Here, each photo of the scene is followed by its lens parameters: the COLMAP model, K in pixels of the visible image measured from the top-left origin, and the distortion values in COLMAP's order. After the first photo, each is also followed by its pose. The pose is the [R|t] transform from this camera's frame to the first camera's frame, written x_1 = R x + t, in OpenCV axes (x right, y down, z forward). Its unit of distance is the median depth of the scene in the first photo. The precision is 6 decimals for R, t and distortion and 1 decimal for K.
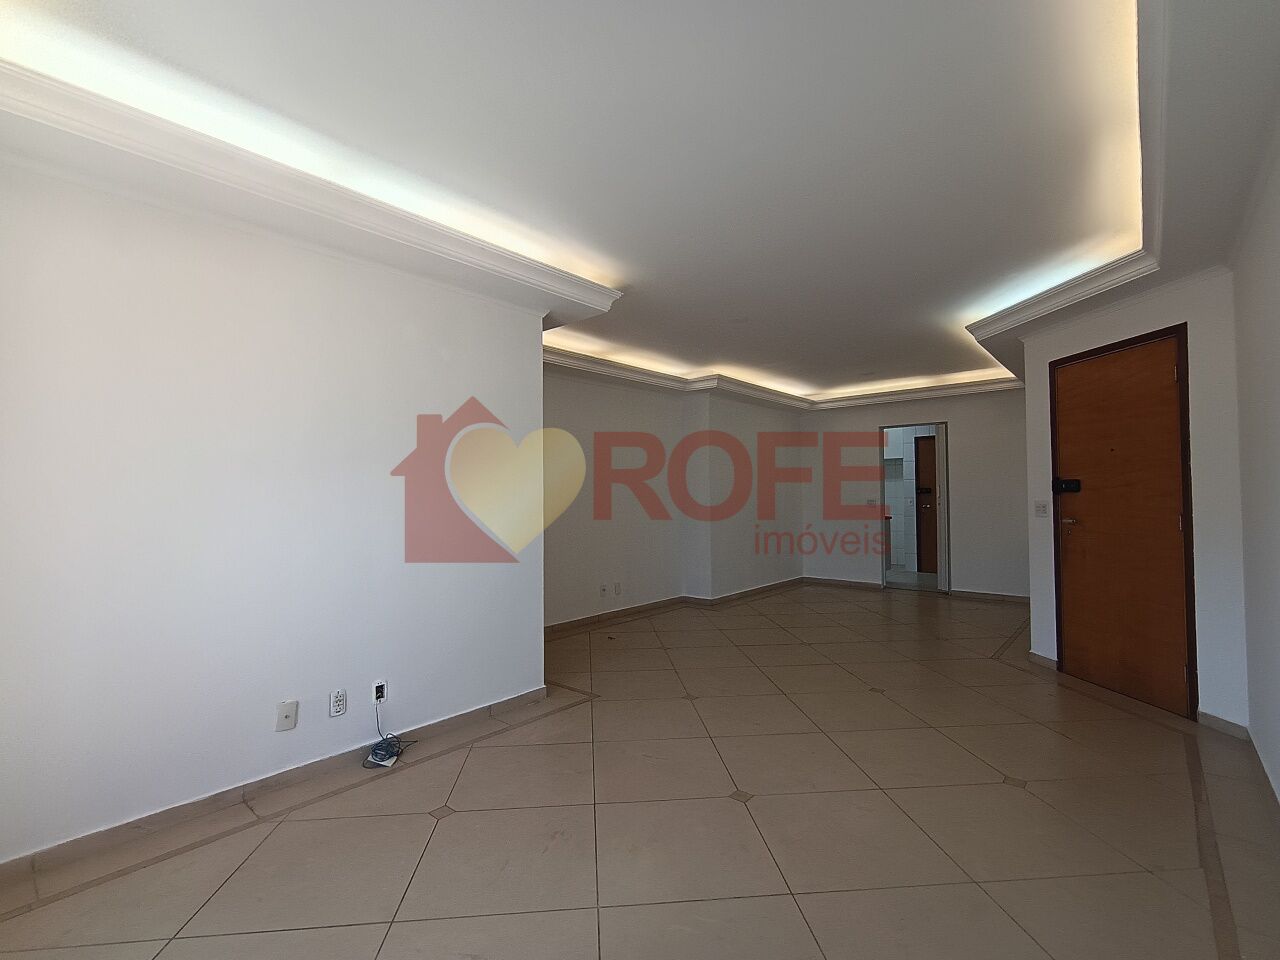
lens RADIAL K [[584.4, 0, 644.1], [0, 584.4, 482.0], [0, 0, 1]] dist [0.001943, 0.000666]
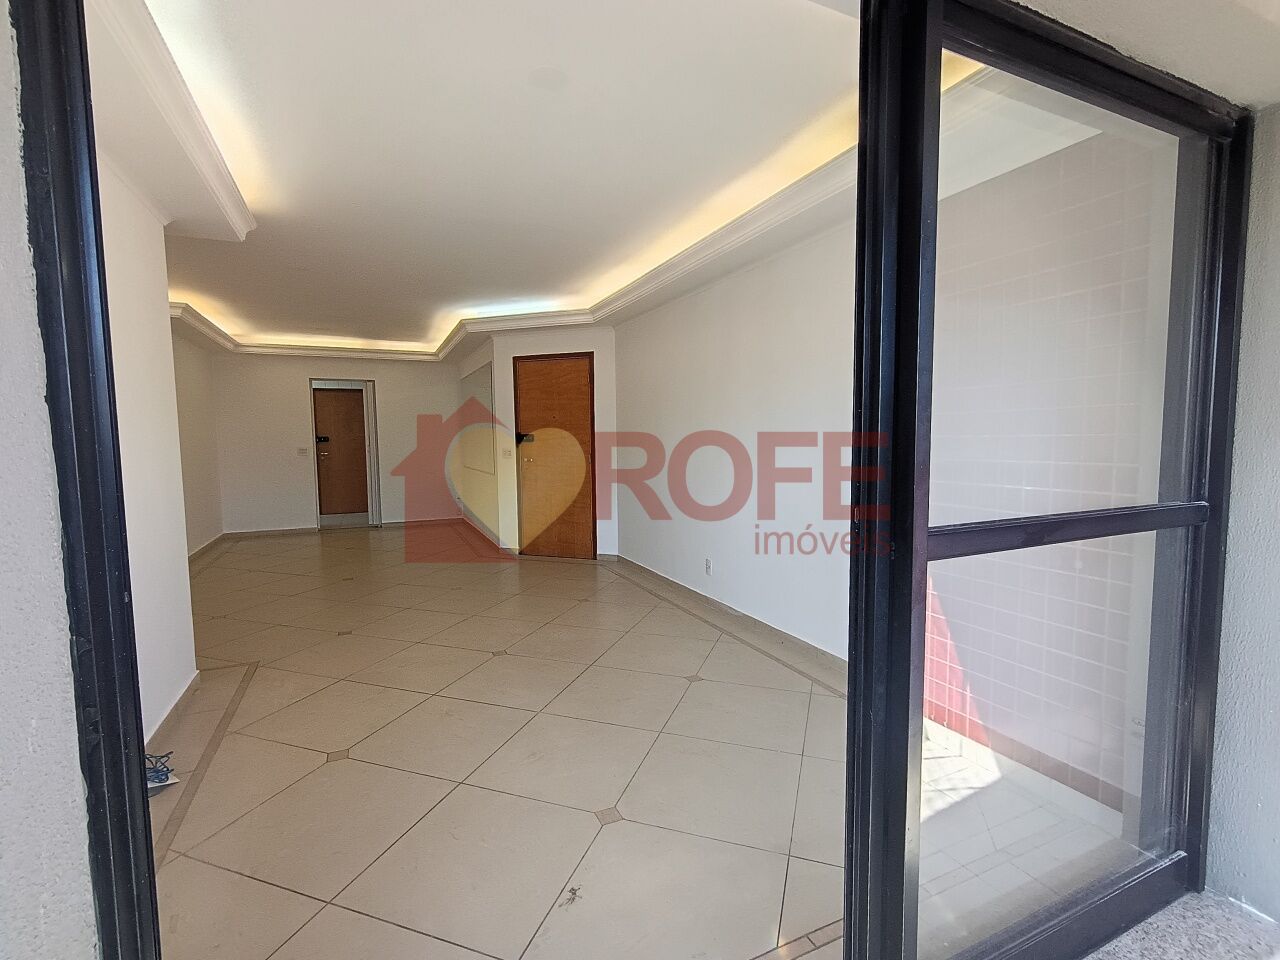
lens RADIAL K [[584.4, 0, 632.2], [0, 584.4, 485.2], [0, 0, 1]] dist [0.001943, 0.000666]
pose [[0.426049, -0.073049, 0.901746, -0.593099], [-0.015644, 0.995991, 0.088074, -0.010073], [-0.904565, -0.051631, 0.423198, 0.060253]]
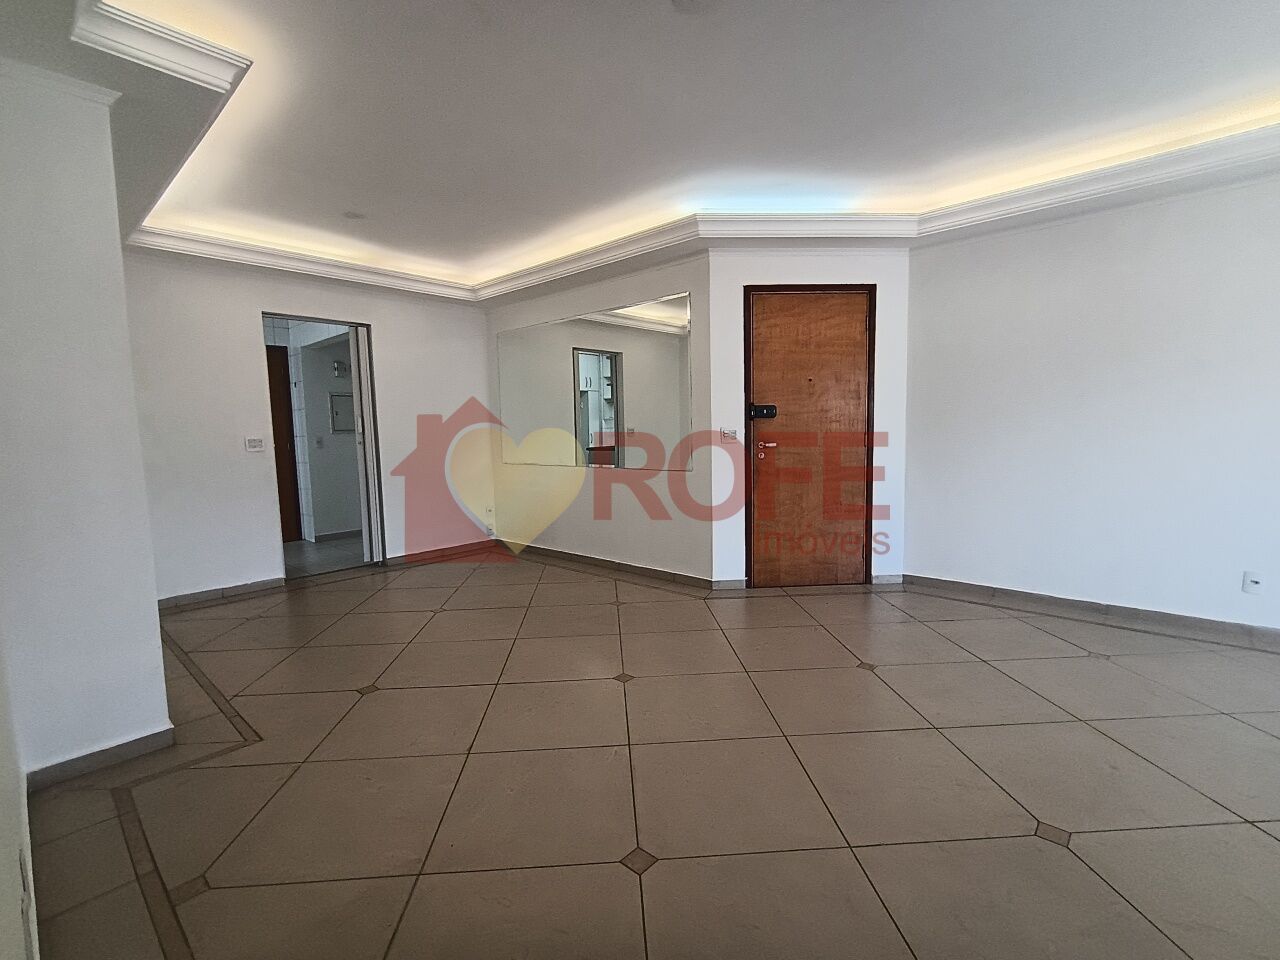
lens RADIAL K [[584.4, 0, 637.6], [0, 584.4, 486.9], [0, 0, 1]] dist [0.001943, 0.000666]
pose [[0.041939, -0.087031, 0.995322, -0.338821], [-0.005409, 0.996165, 0.087332, 0.050814], [-0.999106, -0.009046, 0.041307, 1.175171]]
